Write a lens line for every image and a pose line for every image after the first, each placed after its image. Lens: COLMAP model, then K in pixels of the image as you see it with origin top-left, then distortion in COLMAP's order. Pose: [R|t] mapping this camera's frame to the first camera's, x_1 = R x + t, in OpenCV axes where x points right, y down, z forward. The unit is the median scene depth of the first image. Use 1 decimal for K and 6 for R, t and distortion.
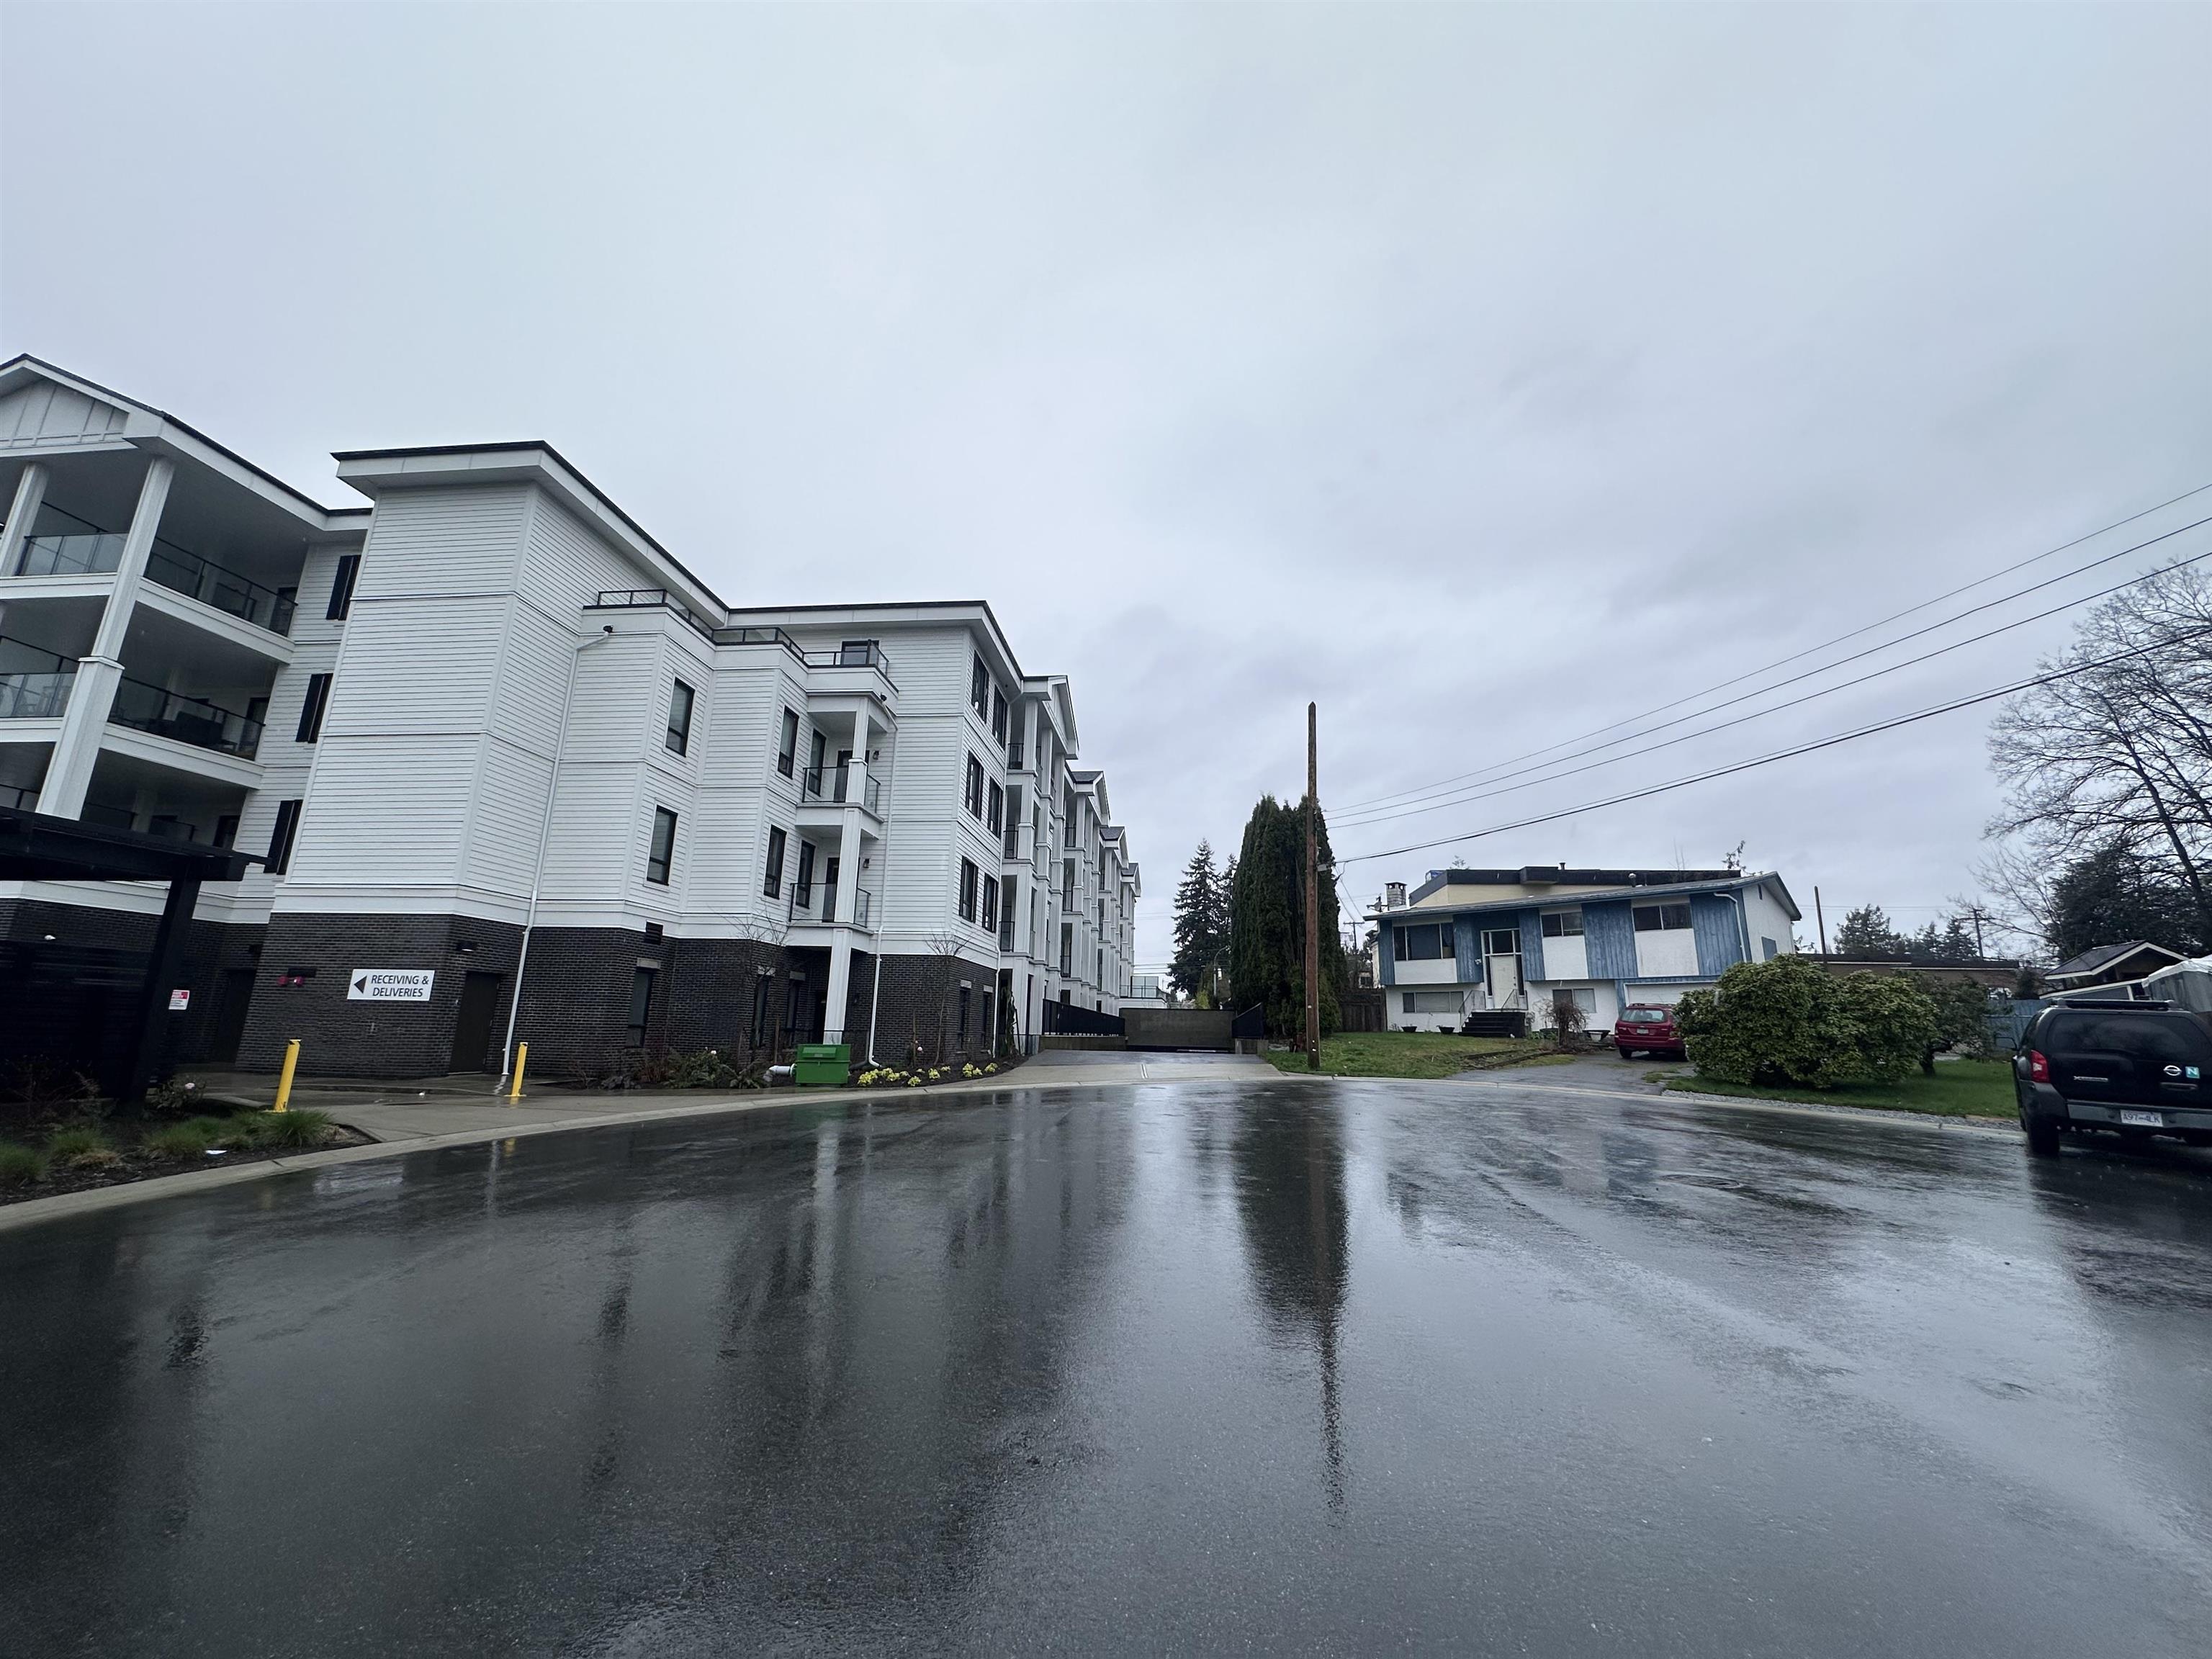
lens RADIAL K [[895.4, 0, 1100.3], [0, 895.4, 821.5], [0, 0, 1]] dist [-0.000918, -0.000082]
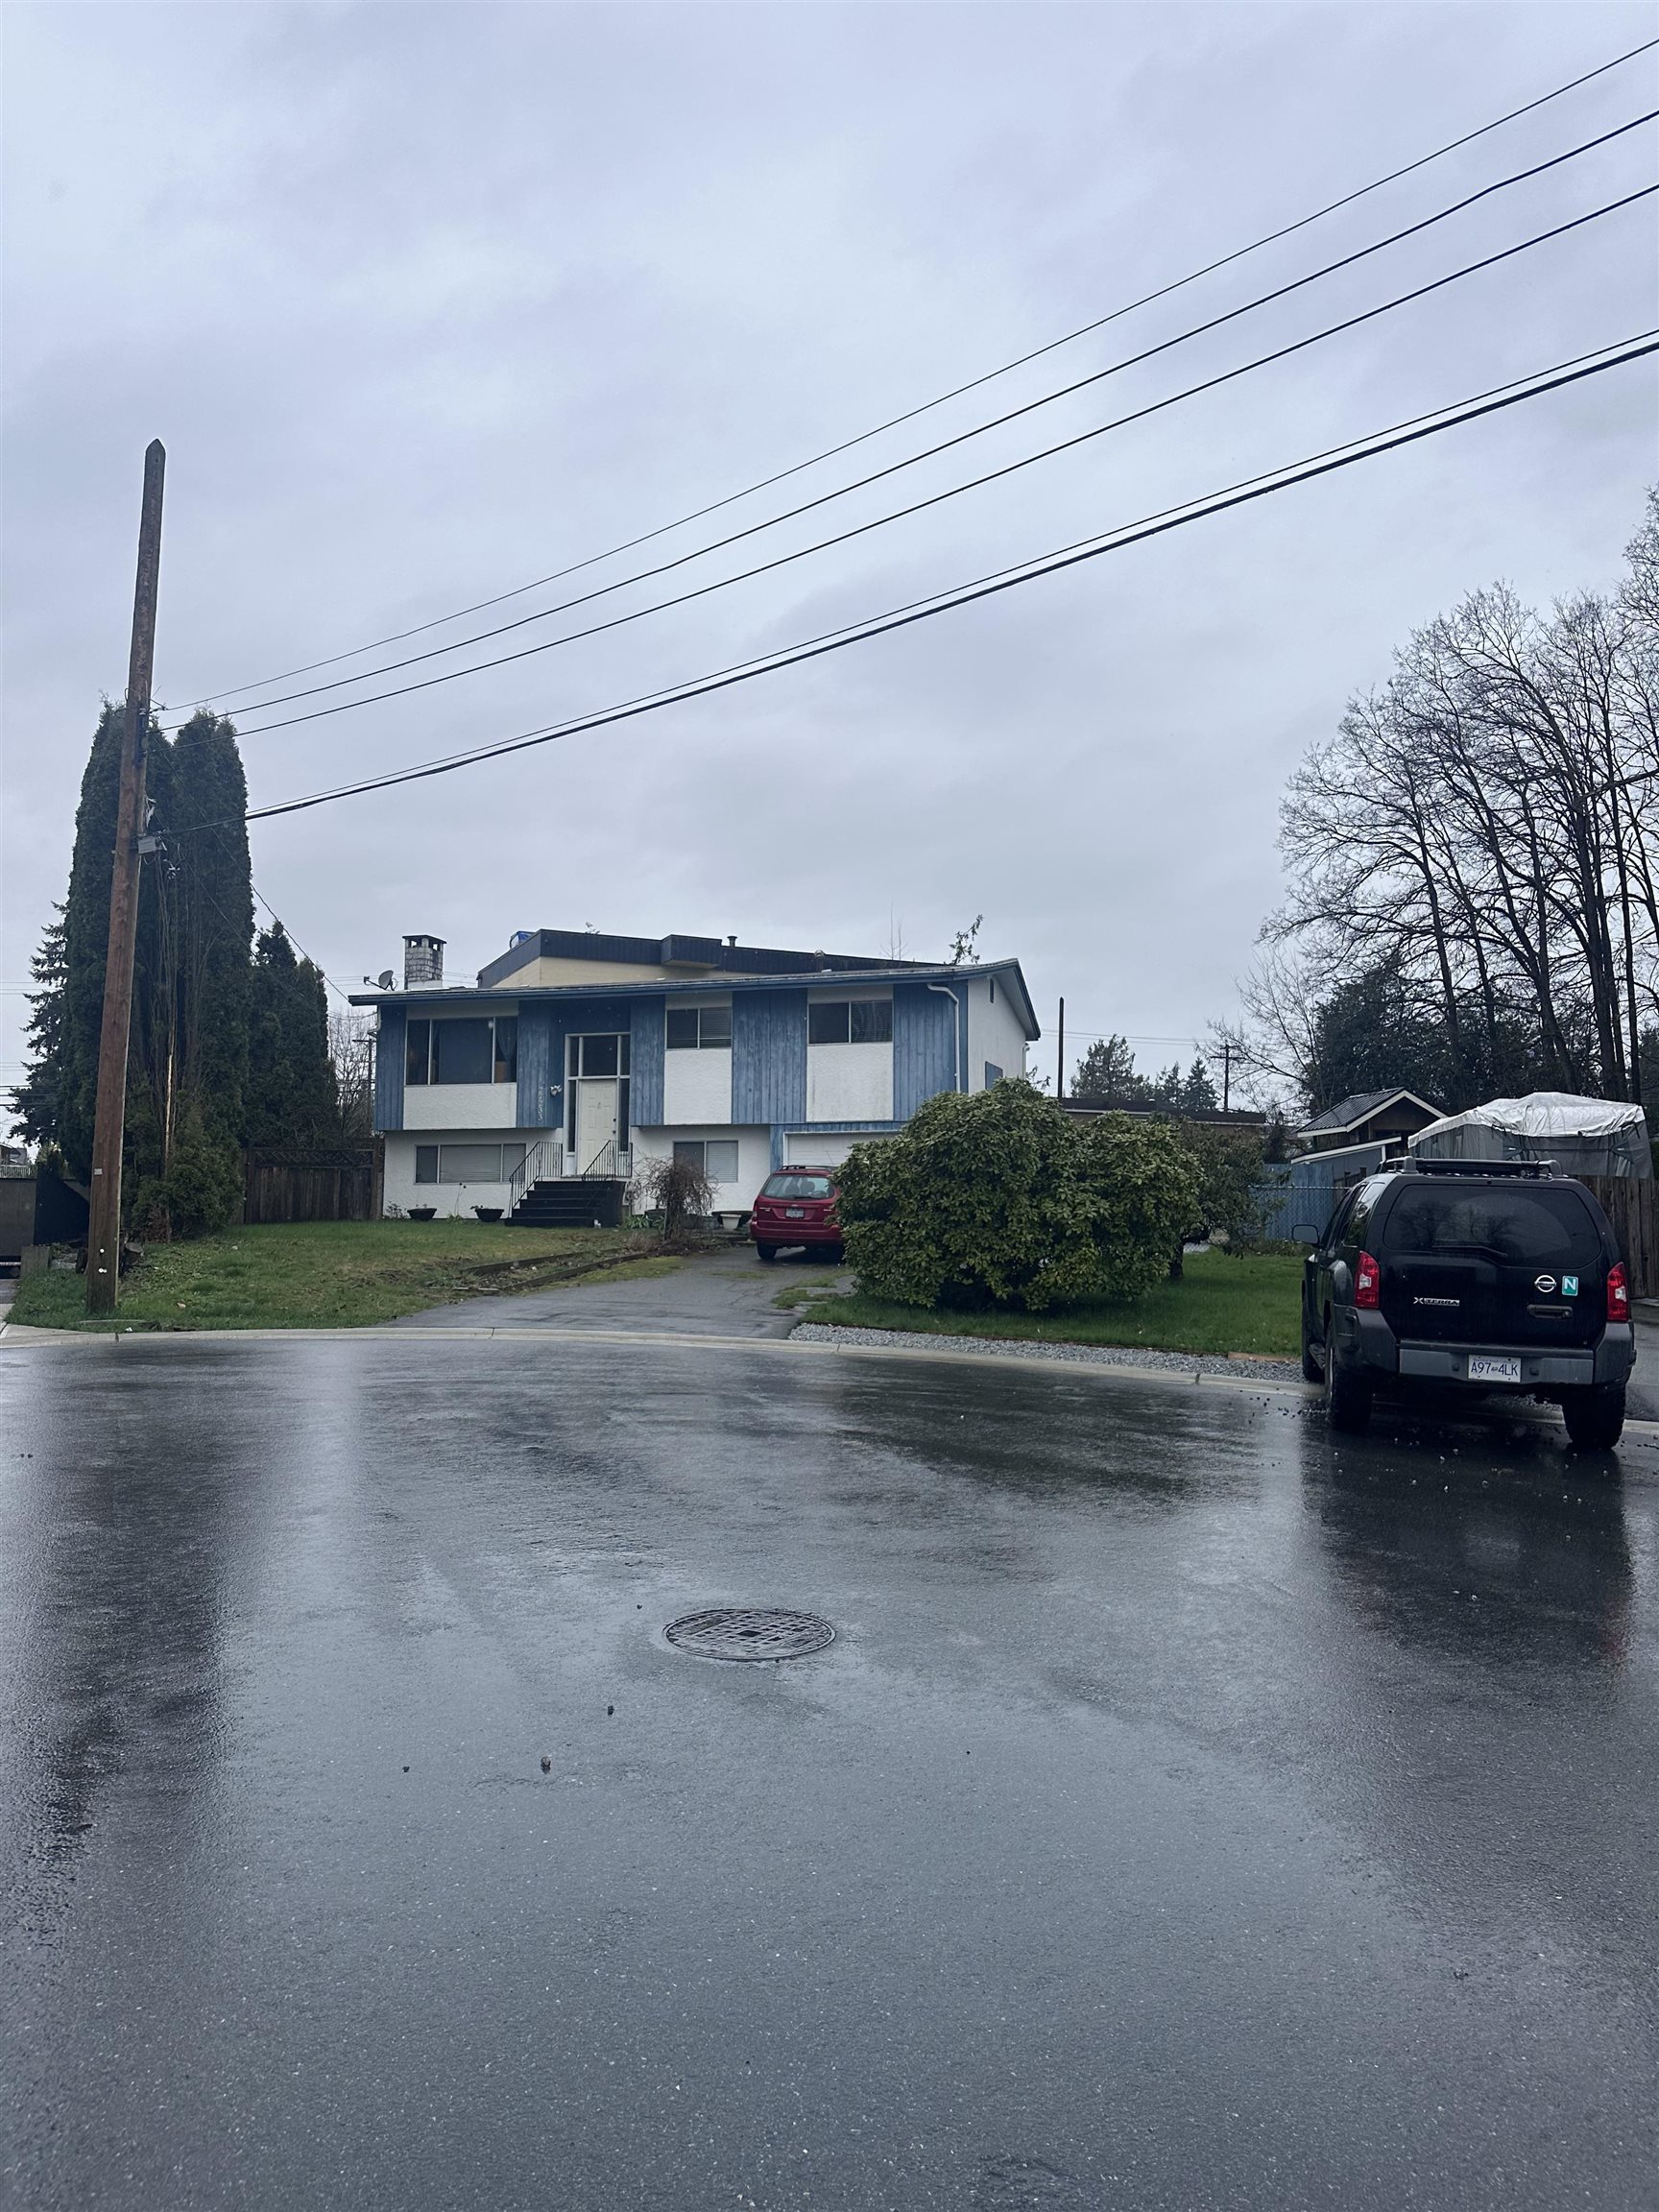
lens RADIAL K [[1553.1, 0, 820.9], [0, 1553.1, 1082.7], [0, 0, 1]] dist [0.185121, -0.387610]
pose [[0.864986, 0.029678, 0.500918, 0.088908], [-0.102577, 0.987628, 0.118616, 0.024176], [-0.491200, -0.153984, 0.857328, 0.113539]]
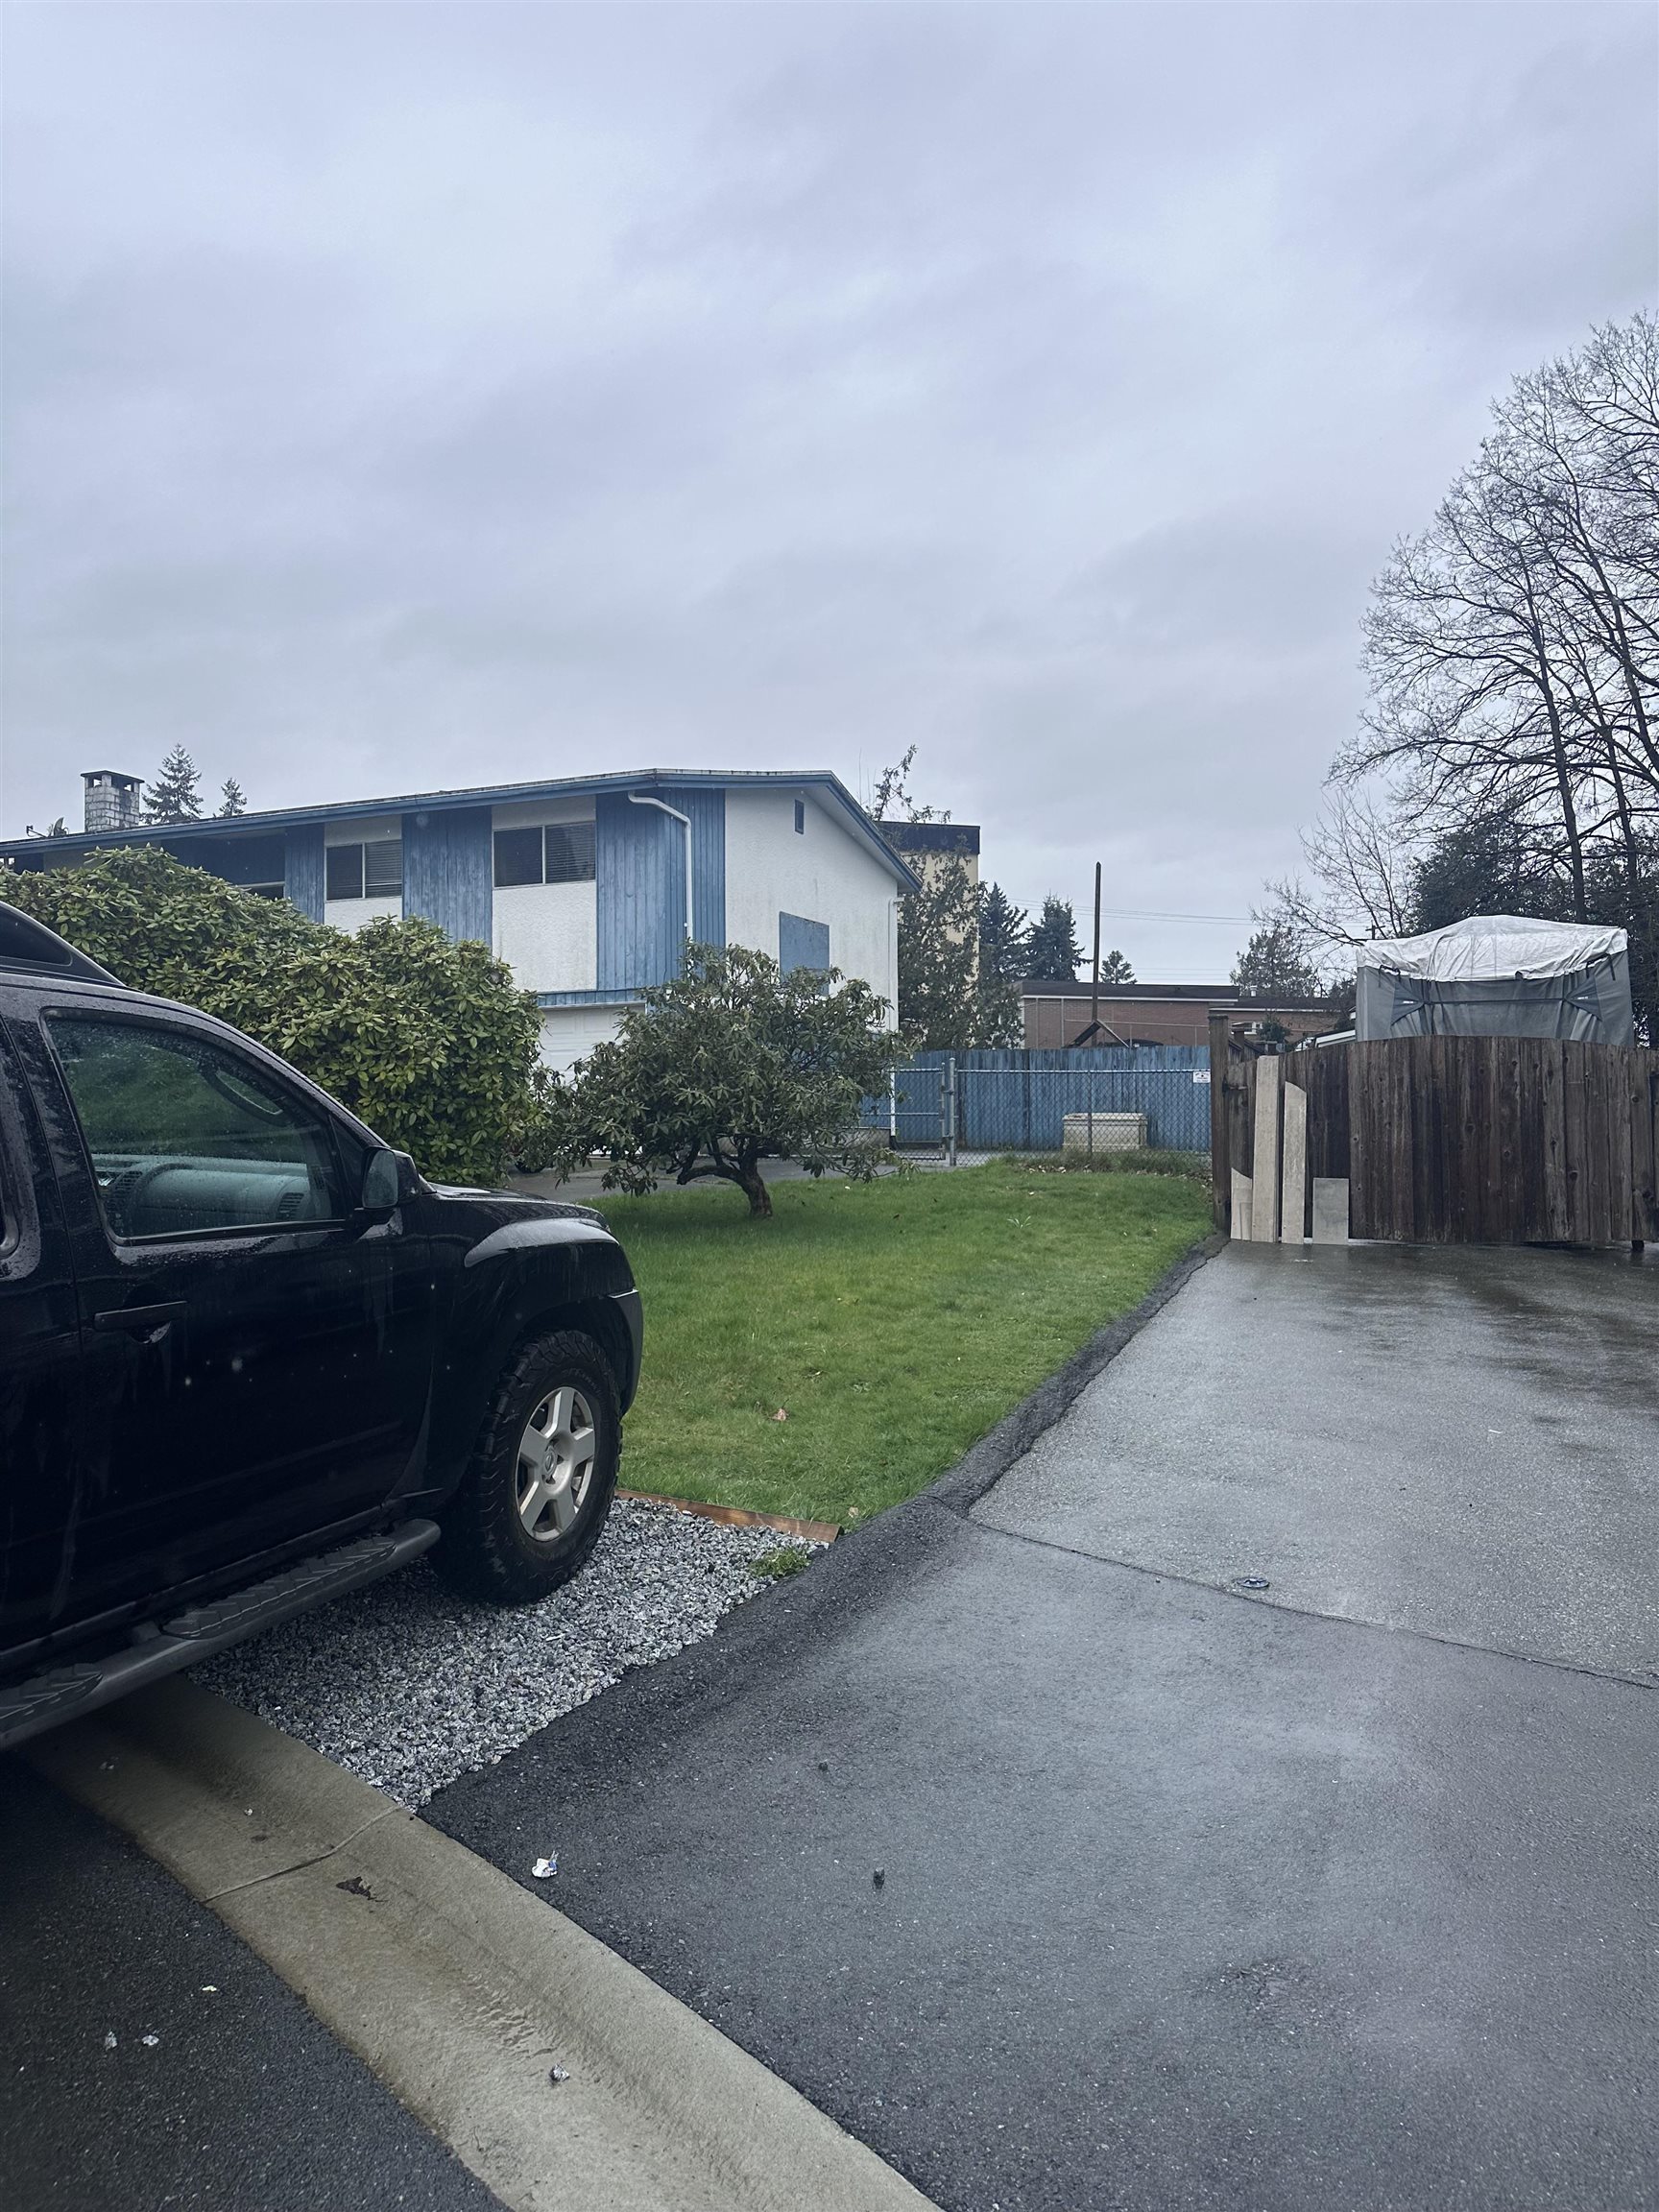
lens RADIAL K [[1553.1, 0, 820.9], [0, 1553.1, 1082.7], [0, 0, 1]] dist [0.185121, -0.387610]
pose [[0.920958, -0.011025, 0.389505, 0.401434], [-0.067347, 0.980053, 0.186978, 0.057433], [-0.383797, -0.198431, 0.901845, 0.225919]]
